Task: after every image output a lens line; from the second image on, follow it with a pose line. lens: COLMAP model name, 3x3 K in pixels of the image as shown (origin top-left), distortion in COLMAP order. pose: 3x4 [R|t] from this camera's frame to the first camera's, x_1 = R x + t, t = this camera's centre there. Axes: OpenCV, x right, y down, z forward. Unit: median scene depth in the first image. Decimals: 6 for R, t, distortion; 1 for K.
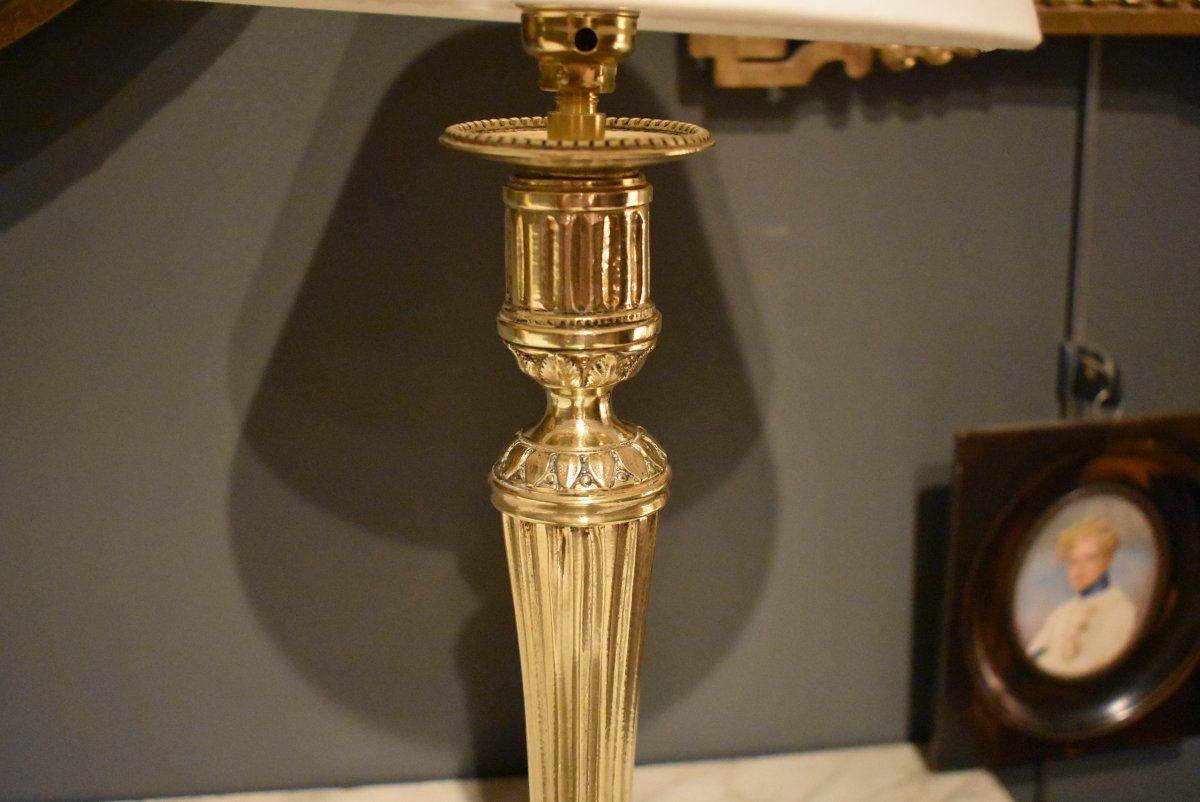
lens RADIAL K [[1321.3, 0, 600.0], [0, 1321.3, 401.0], [0, 0, 1]] dist [-0.078141, 0.018325]
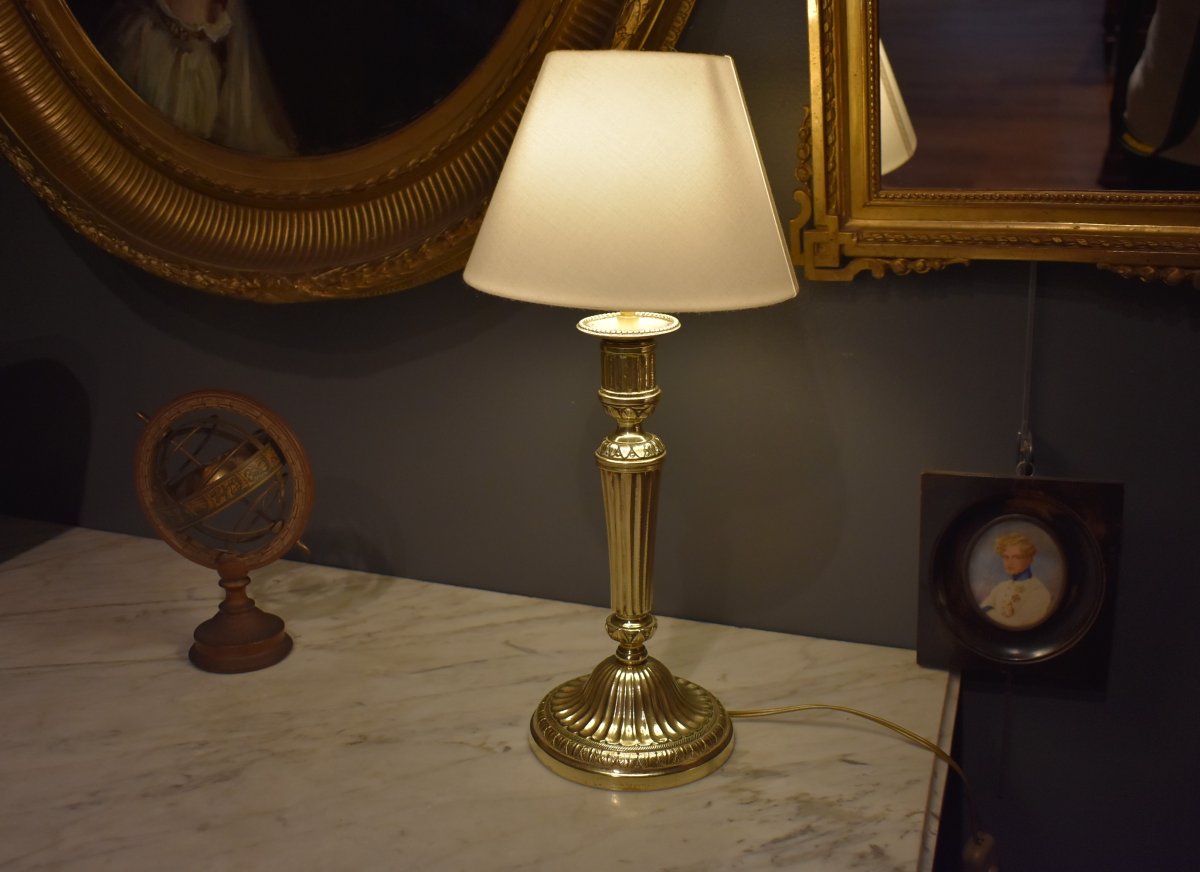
lens RADIAL K [[1116.0, 0, 560.7], [0, 1116.0, 431.1], [0, 0, 1]] dist [-0.087549, -0.005609]
pose [[0.860130, 0.111838, -0.497663, 0.600689], [-0.109509, 0.993405, 0.033976, -0.029894], [0.498181, 0.025275, 0.866705, -0.595649]]
